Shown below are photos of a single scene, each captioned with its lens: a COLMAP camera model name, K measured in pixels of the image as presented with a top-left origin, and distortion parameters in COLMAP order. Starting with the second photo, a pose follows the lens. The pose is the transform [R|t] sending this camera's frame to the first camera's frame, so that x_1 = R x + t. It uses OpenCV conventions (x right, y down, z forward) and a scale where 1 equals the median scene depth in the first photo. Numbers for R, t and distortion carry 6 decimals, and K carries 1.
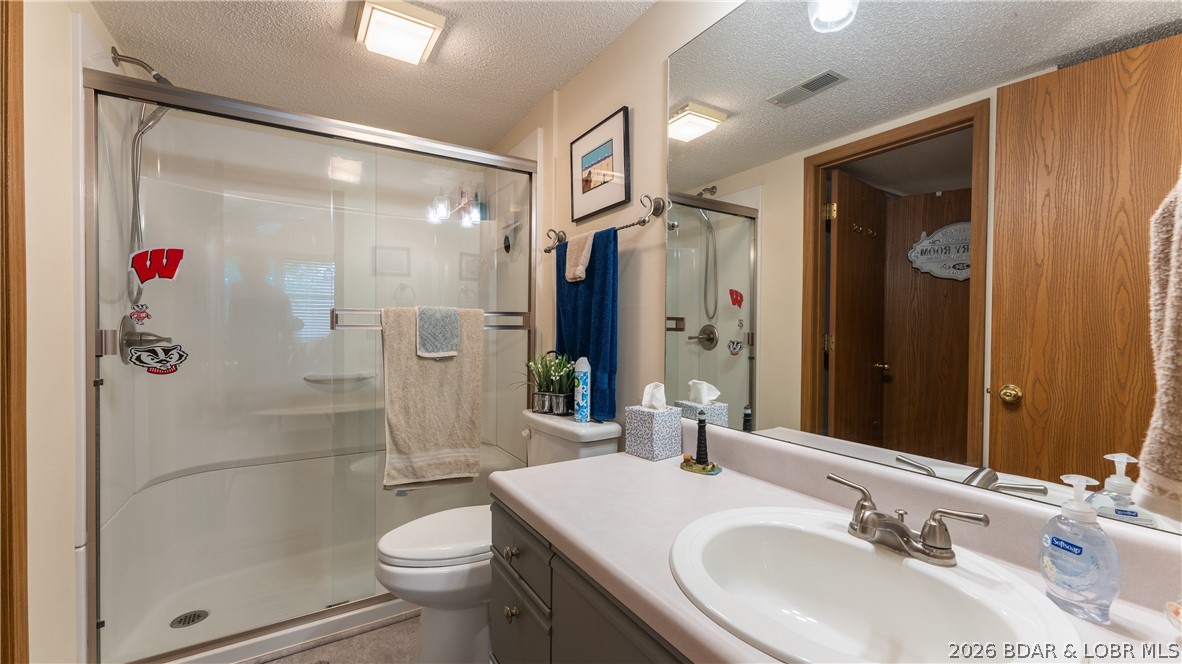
lens RADIAL K [[483.2, 0, 591.0], [0, 483.2, 332.0], [0, 0, 1]] dist [0.000811, 0.000516]
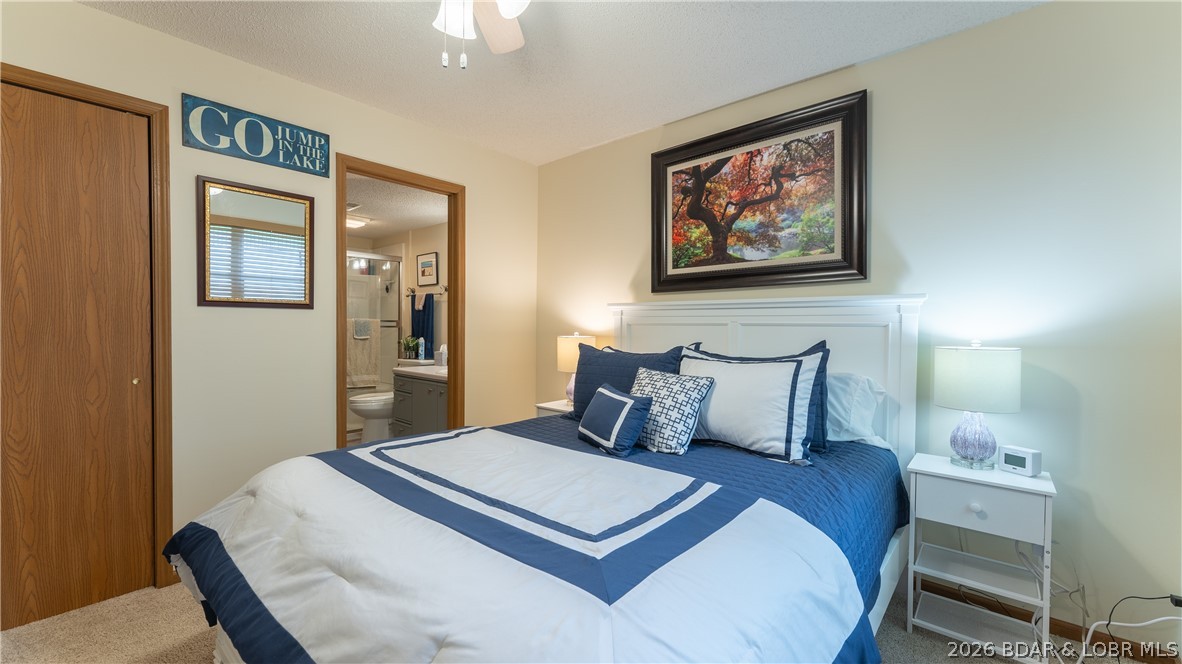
lens RADIAL K [[483.2, 0, 591.0], [0, 483.2, 332.0], [0, 0, 1]] dist [0.000811, 0.000516]
pose [[0.957228, -0.003761, 0.289310, 0.111933], [0.001902, 0.999976, 0.006707, 0.003252], [-0.289329, -0.005870, 0.957212, -1.964123]]
